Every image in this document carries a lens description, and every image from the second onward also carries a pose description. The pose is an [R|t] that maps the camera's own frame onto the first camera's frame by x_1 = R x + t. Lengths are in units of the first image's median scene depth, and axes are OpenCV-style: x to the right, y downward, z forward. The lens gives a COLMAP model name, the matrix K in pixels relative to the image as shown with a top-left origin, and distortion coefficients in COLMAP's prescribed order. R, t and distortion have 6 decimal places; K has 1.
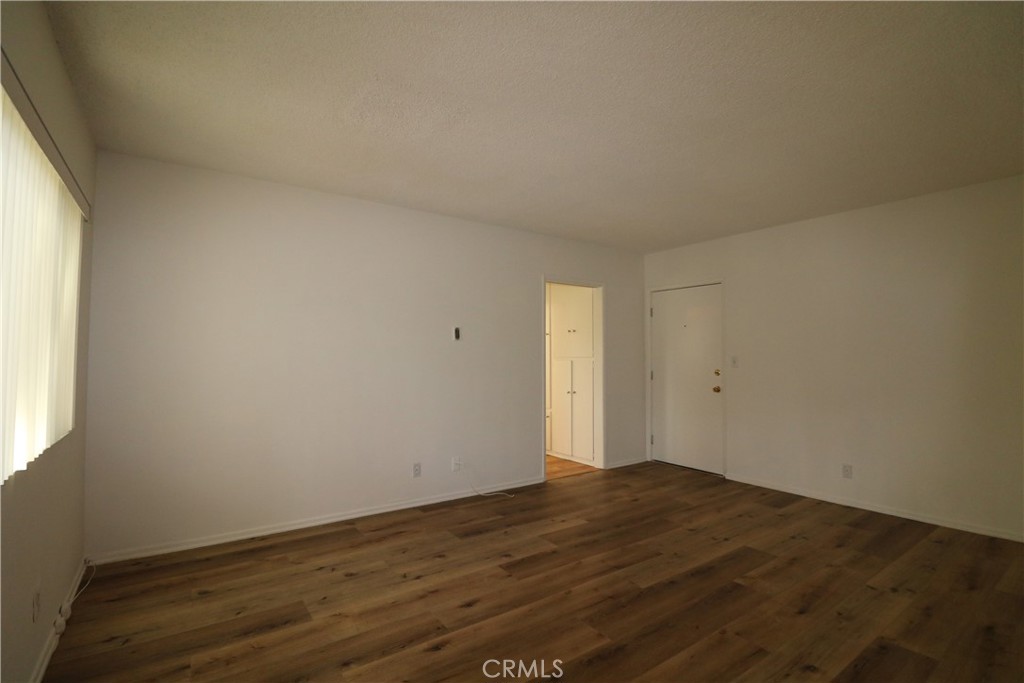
lens RADIAL K [[476.6, 0, 517.0], [0, 476.6, 340.5], [0, 0, 1]] dist [0.002975, -0.015190]
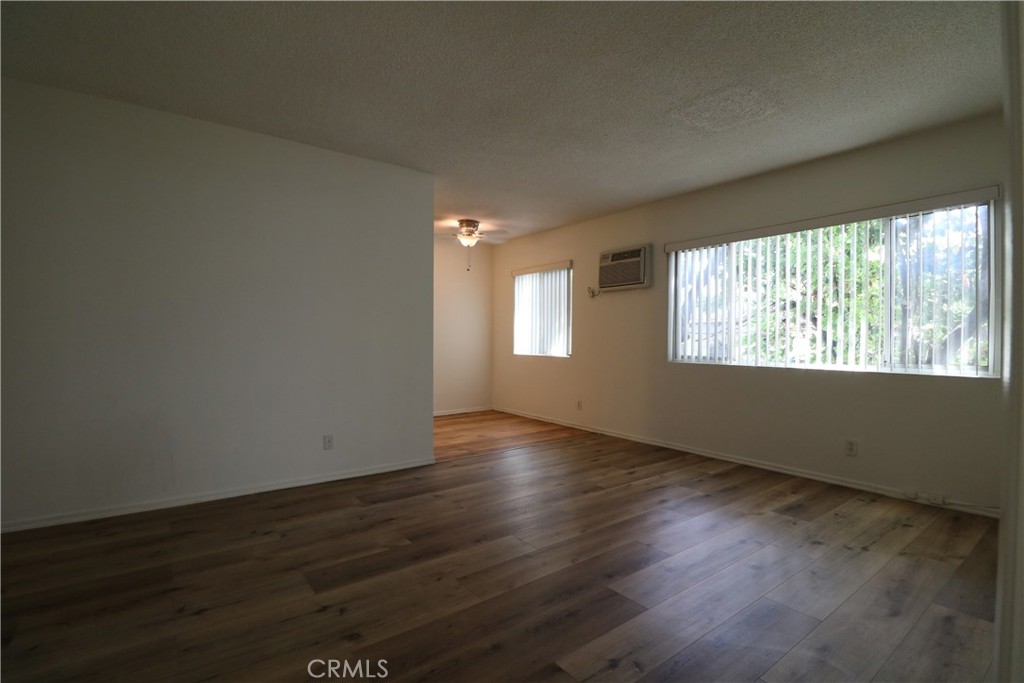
lens RADIAL K [[476.6, 0, 517.0], [0, 476.6, 340.5], [0, 0, 1]] dist [0.002975, -0.015190]
pose [[-0.999653, -0.010025, -0.024341, 0.262689], [-0.009251, 0.999454, -0.031706, 0.126723], [0.024646, -0.031470, -0.999201, 1.898655]]
